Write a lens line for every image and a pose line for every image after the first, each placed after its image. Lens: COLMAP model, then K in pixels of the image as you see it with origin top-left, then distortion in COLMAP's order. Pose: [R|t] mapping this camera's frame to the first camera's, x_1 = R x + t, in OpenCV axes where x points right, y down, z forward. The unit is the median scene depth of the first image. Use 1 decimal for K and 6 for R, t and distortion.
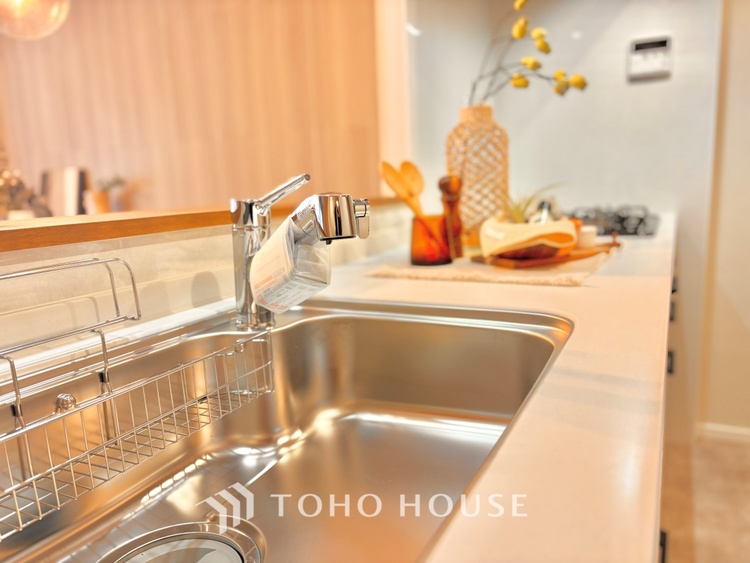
lens RADIAL K [[575.7, 0, 375.0], [0, 575.7, 281.5], [0, 0, 1]] dist [0.004960, 0.000578]
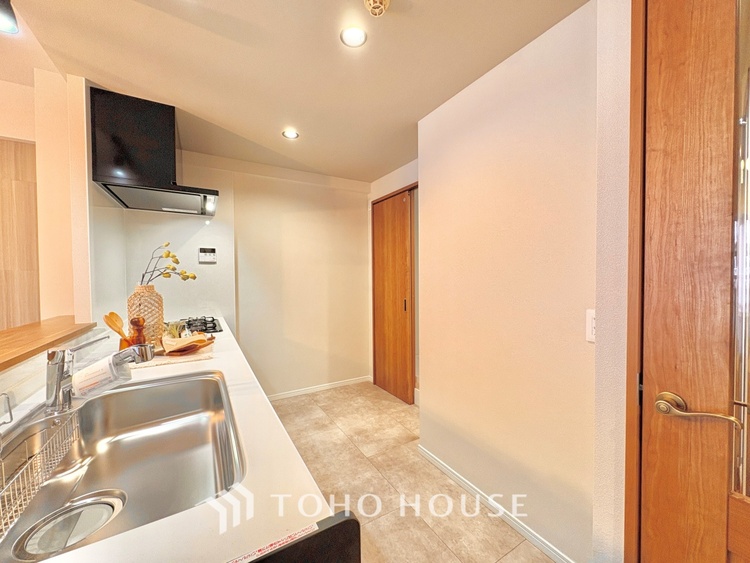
lens RADIAL K [[298.5, 0, 375.6], [0, 298.5, 281.1], [0, 0, 1]] dist [0.000293, 0.000251]
pose [[0.527500, 0.021829, 0.849274, -0.359431], [0.132741, 0.985274, -0.107773, -0.076006], [-0.839121, 0.169584, 0.516835, -0.381710]]
